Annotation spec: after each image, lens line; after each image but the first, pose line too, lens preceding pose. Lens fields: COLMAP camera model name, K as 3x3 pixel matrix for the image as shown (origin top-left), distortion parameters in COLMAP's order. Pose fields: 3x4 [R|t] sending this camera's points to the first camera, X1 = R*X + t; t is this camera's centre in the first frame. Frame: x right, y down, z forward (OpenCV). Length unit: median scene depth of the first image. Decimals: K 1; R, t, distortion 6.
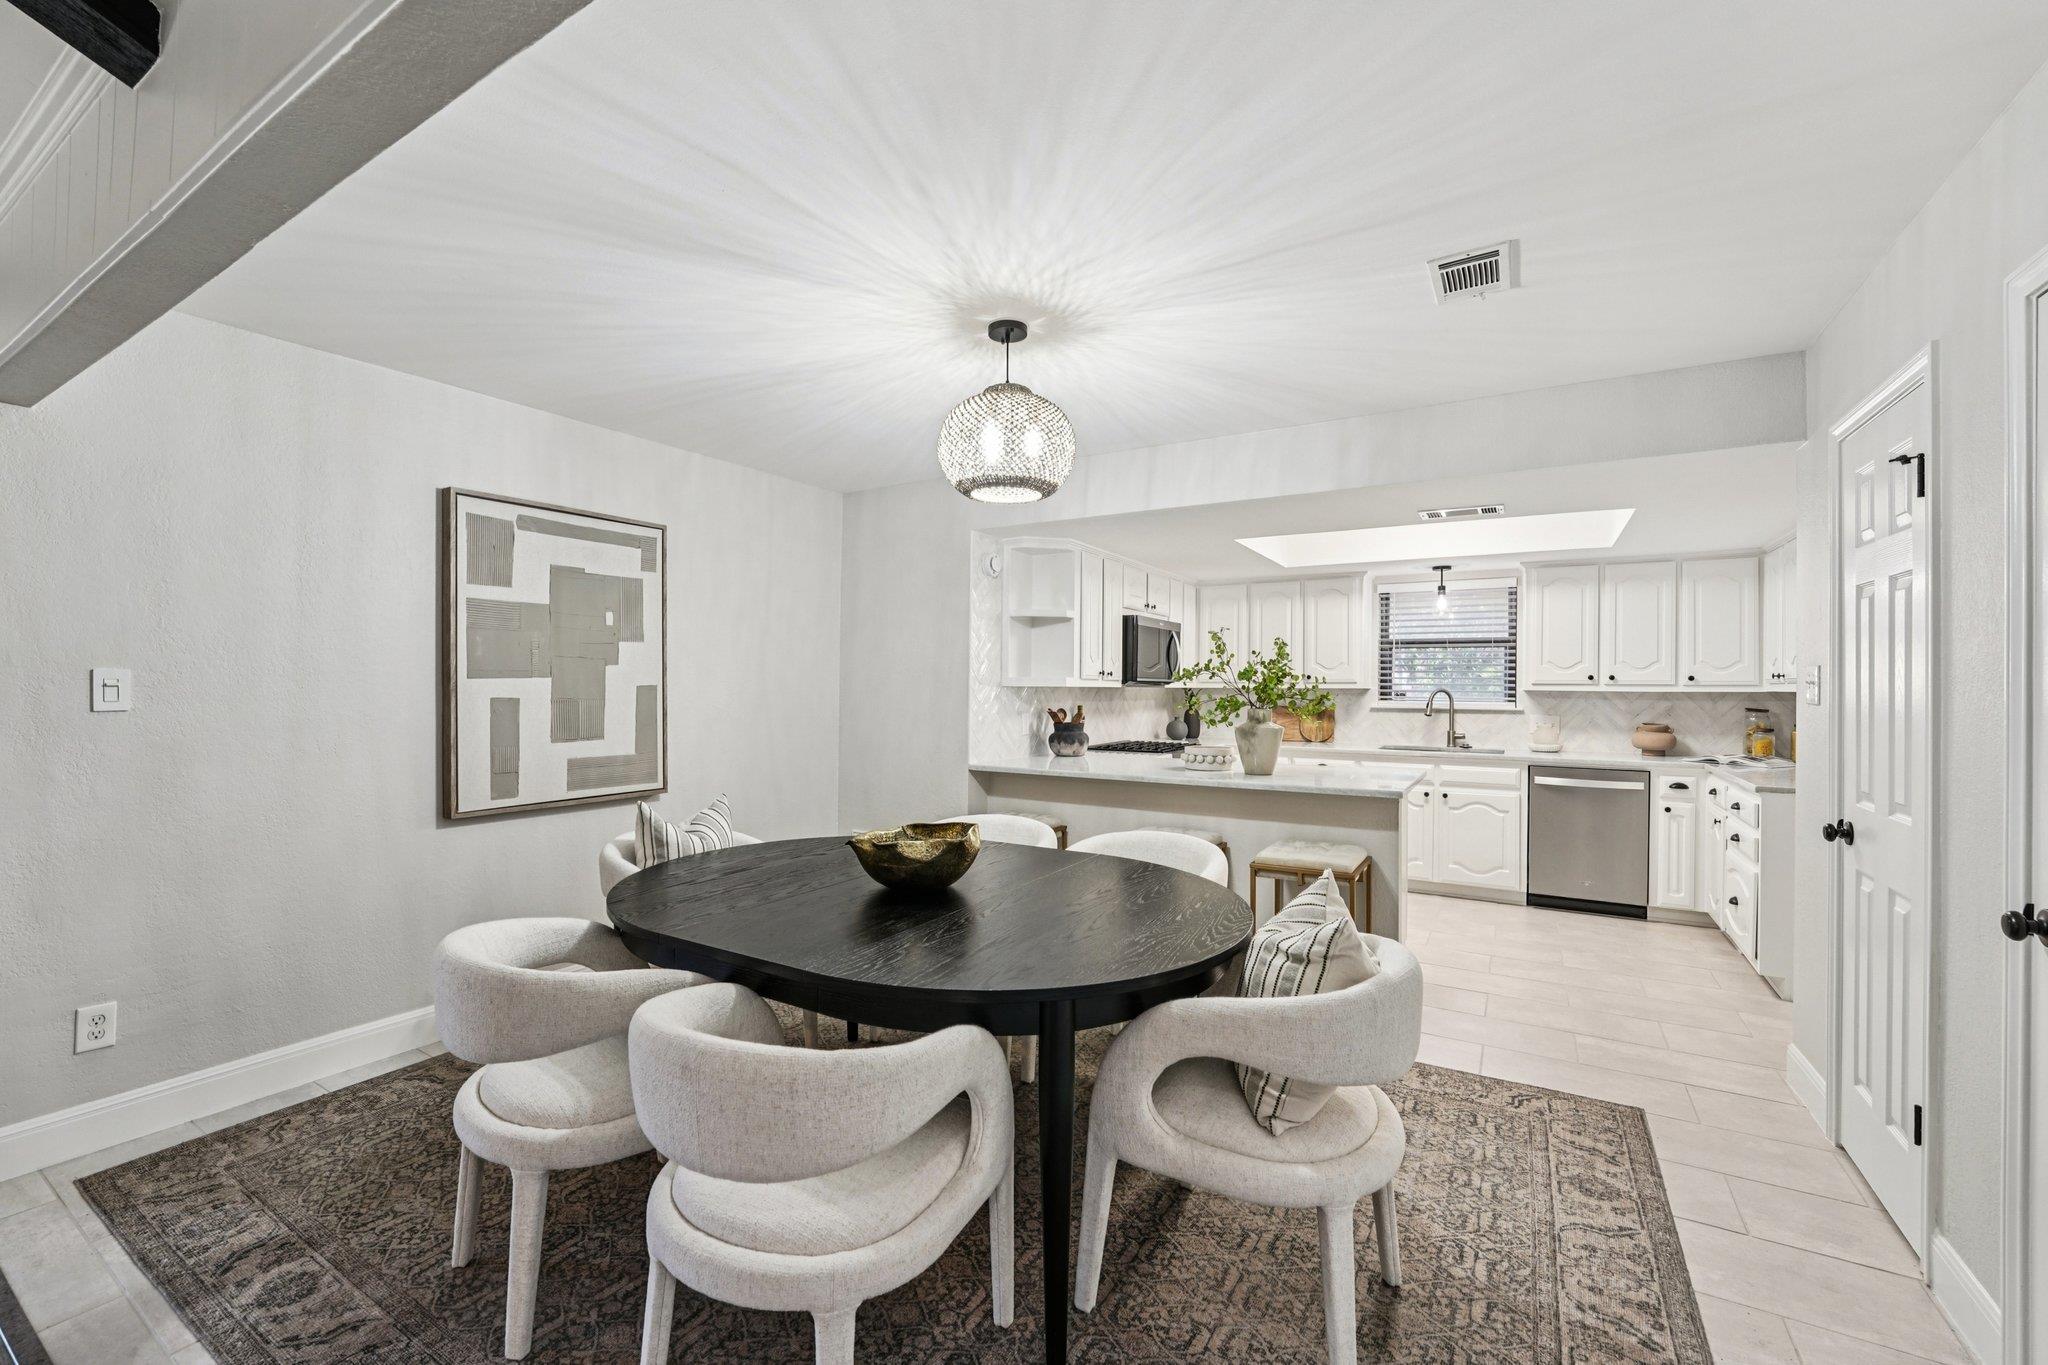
lens RADIAL K [[841.1, 0, 1027.1], [0, 841.1, 674.8], [0, 0, 1]] dist [-0.030578, 0.003729]
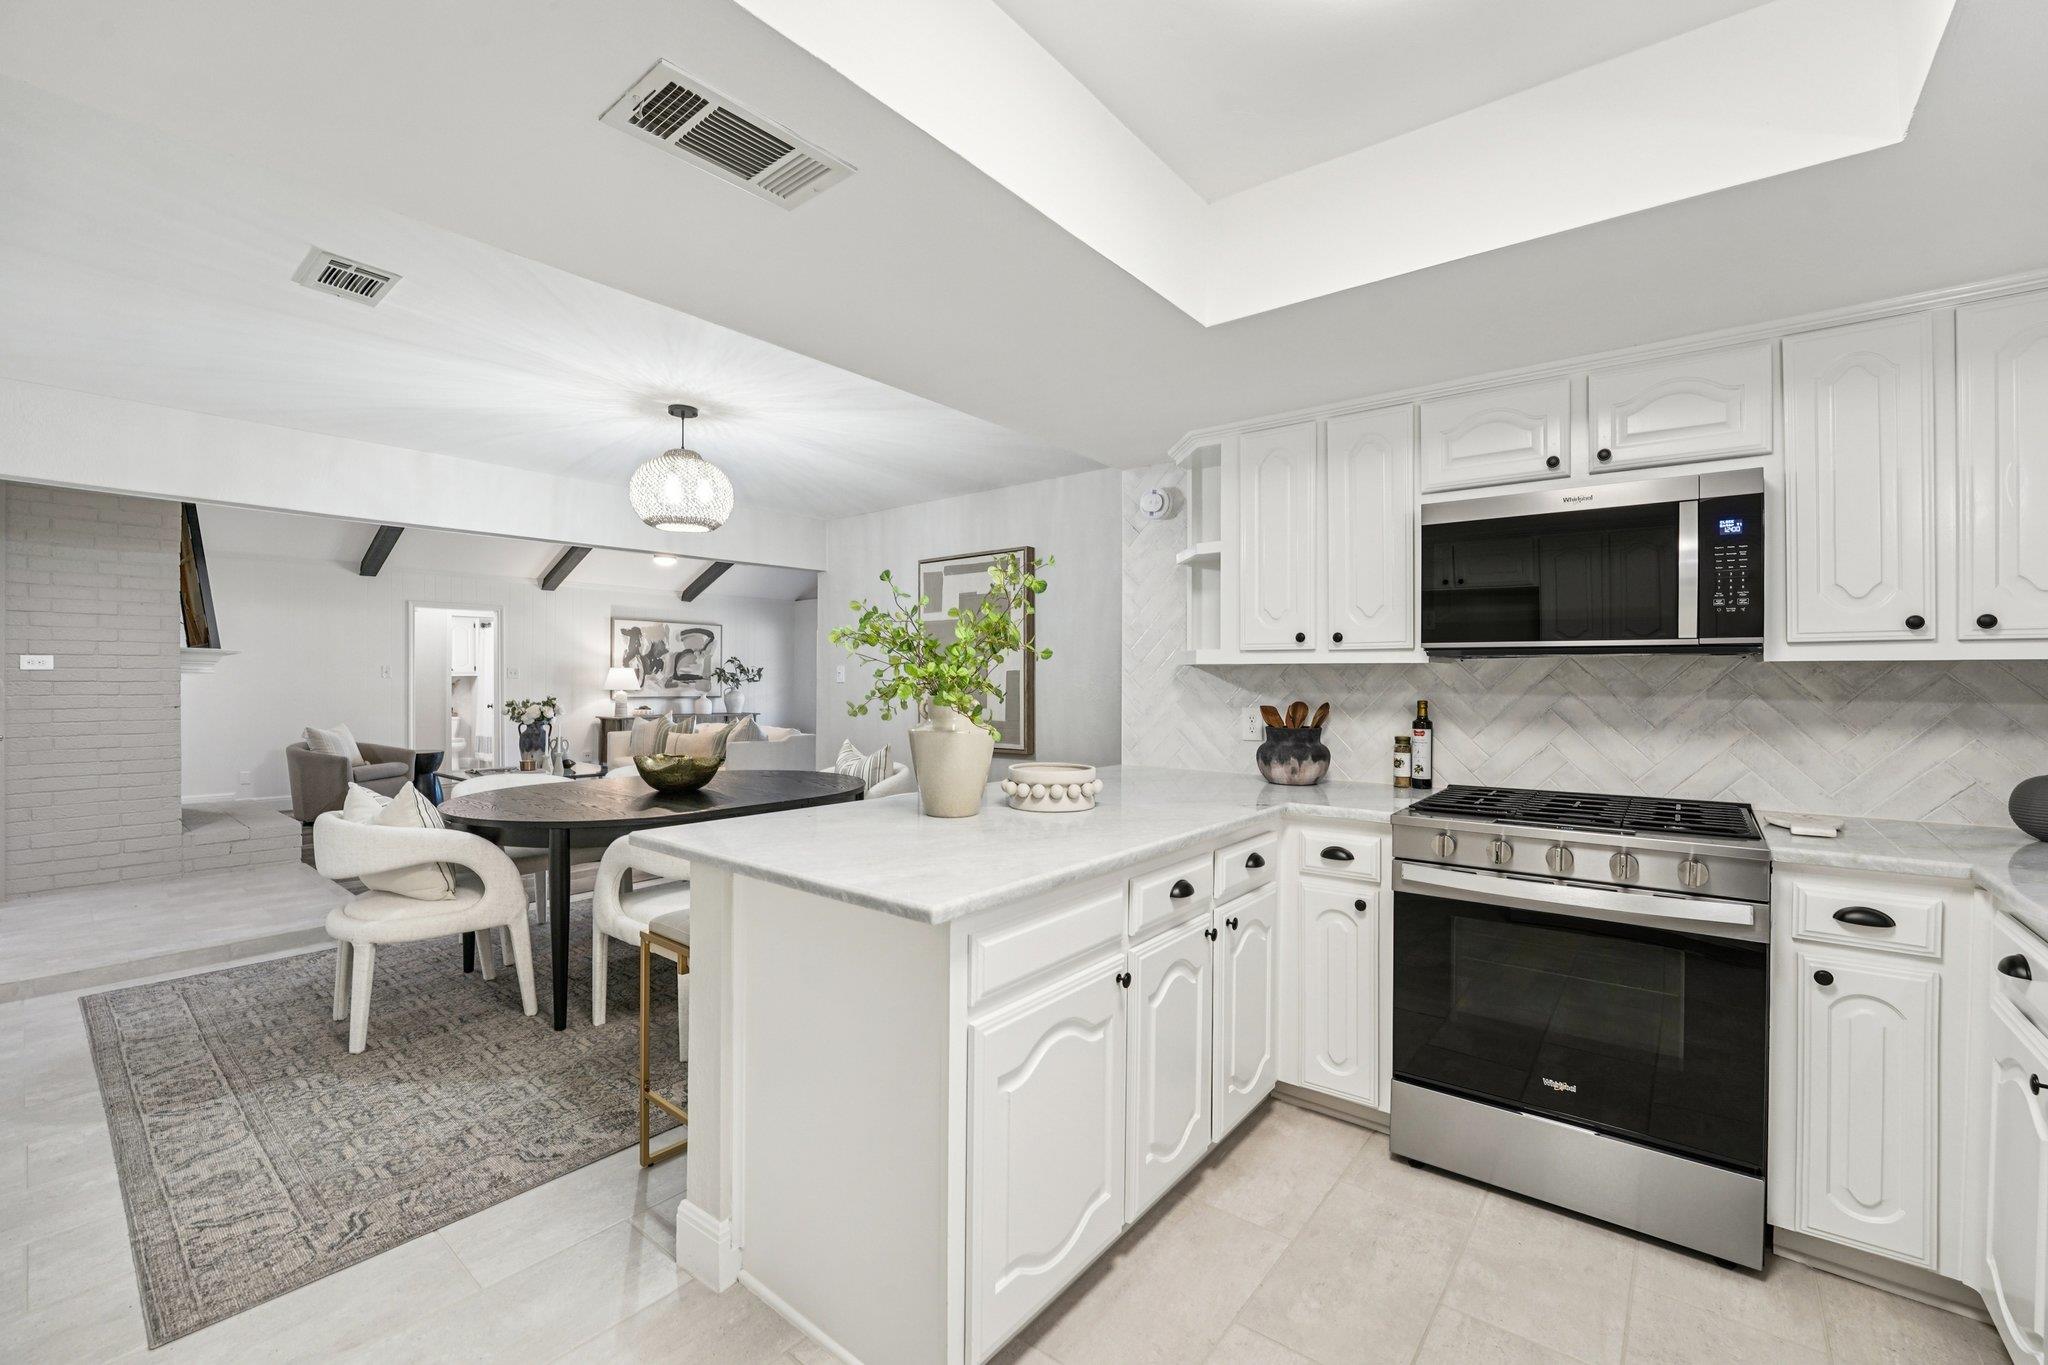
lens RADIAL K [[841.1, 0, 1022.2], [0, 841.1, 680.0], [0, 0, 1]] dist [-0.030578, 0.003729]
pose [[-0.144624, -0.006208, -0.989467, 0.639862], [0.006424, 0.999953, -0.007213, 0.027850], [0.989466, -0.007399, -0.144577, 0.883958]]
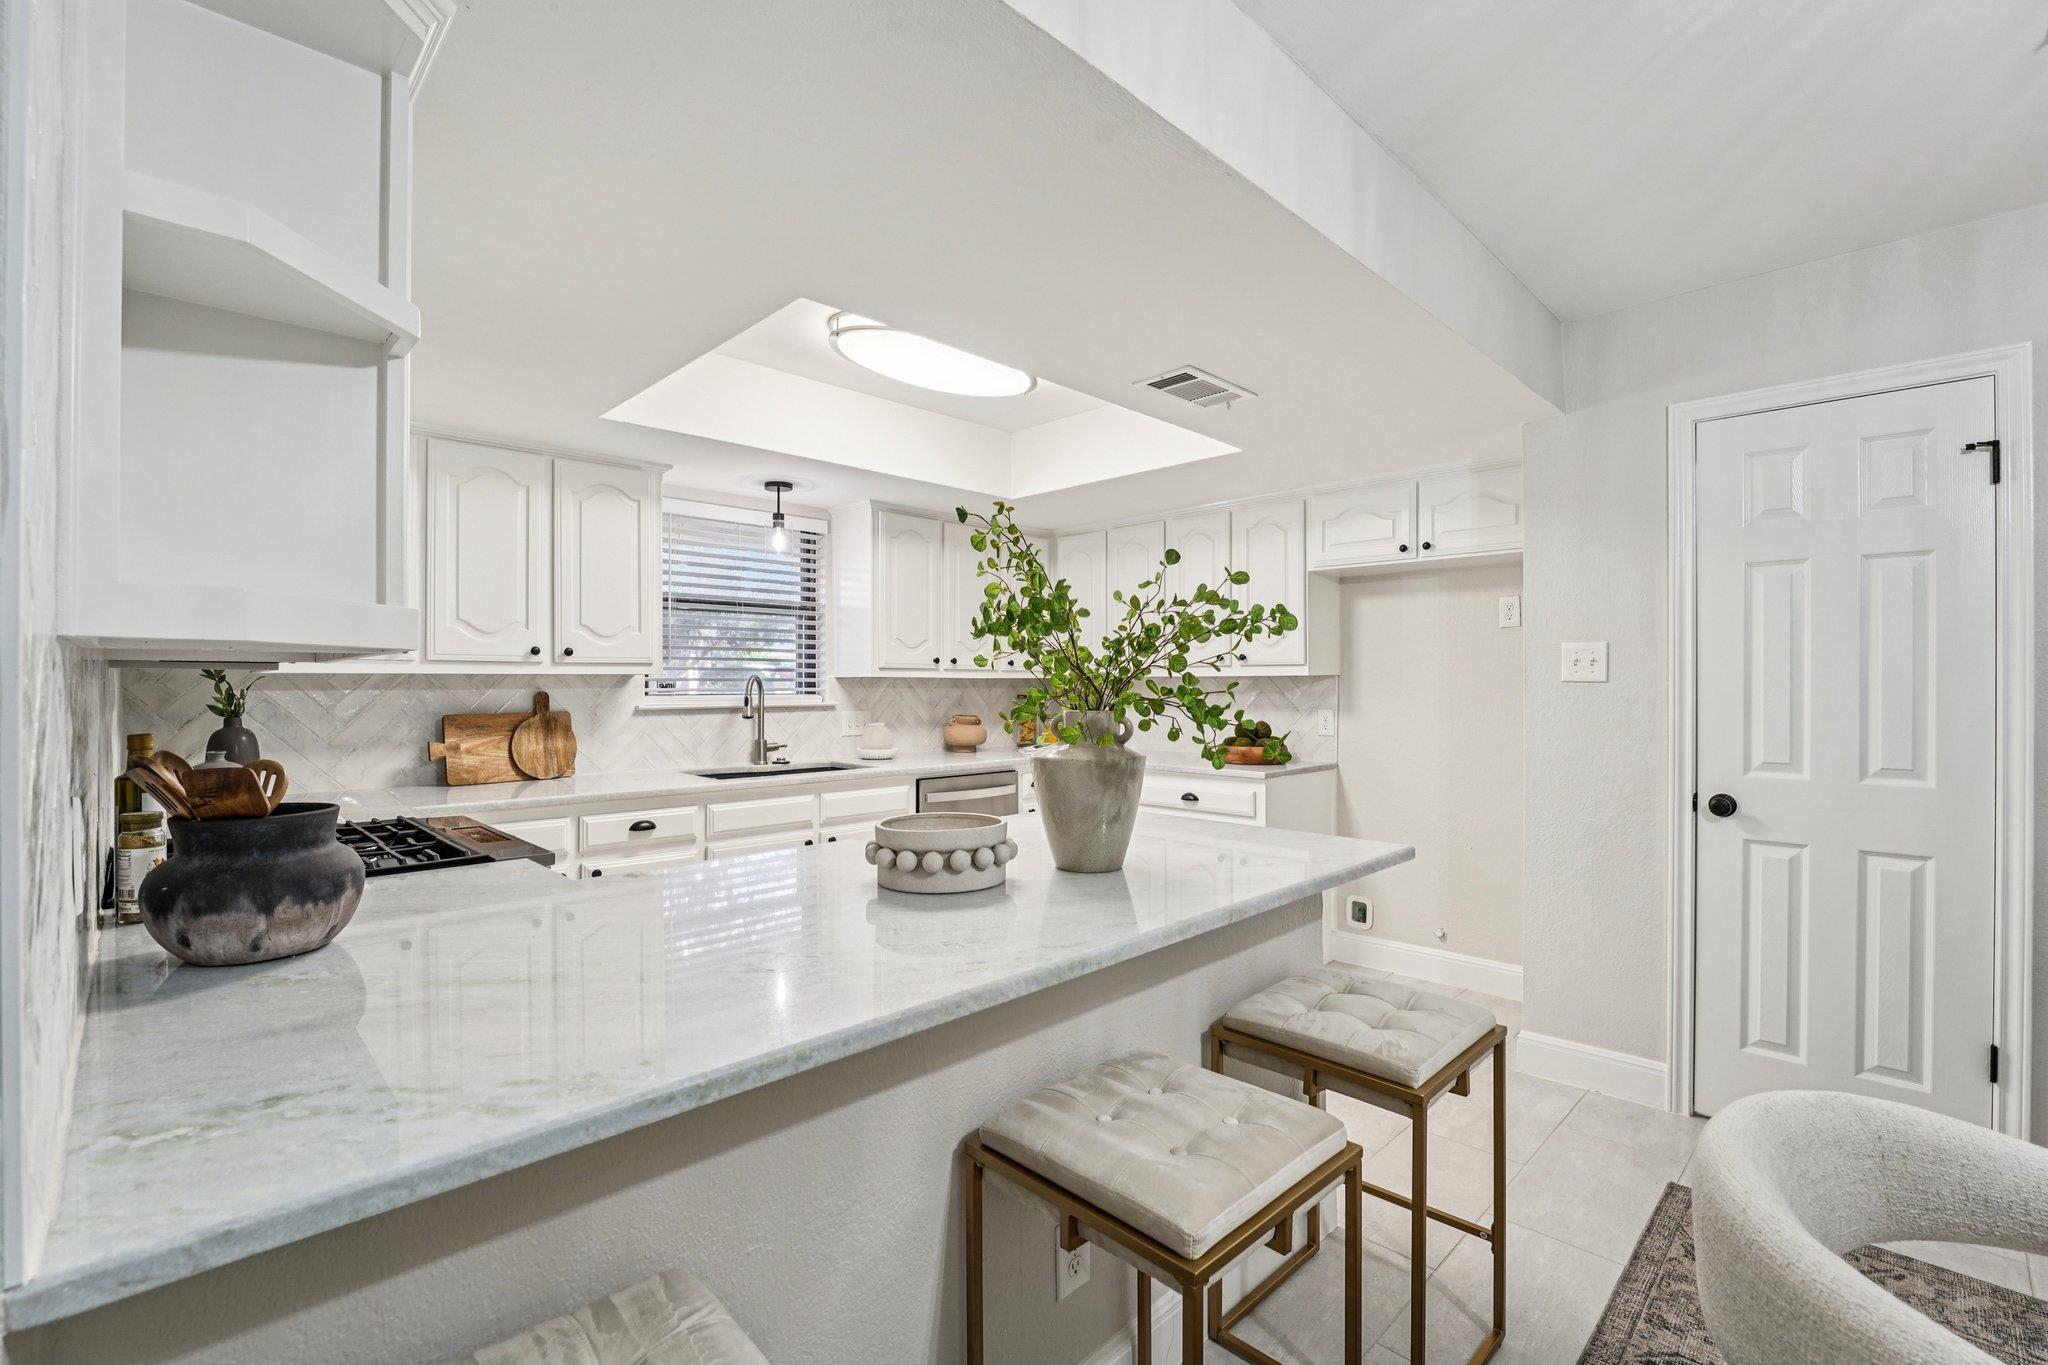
lens RADIAL K [[896.5, 0, 1020.6], [0, 896.5, 677.6], [0, 0, 1]] dist [-0.011854, 0.000374]
pose [[0.256946, 0.001494, 0.966424, -0.131333], [-0.007336, 0.999973, 0.000405, 0.019693], [-0.966398, -0.007194, 0.256950, 0.721187]]
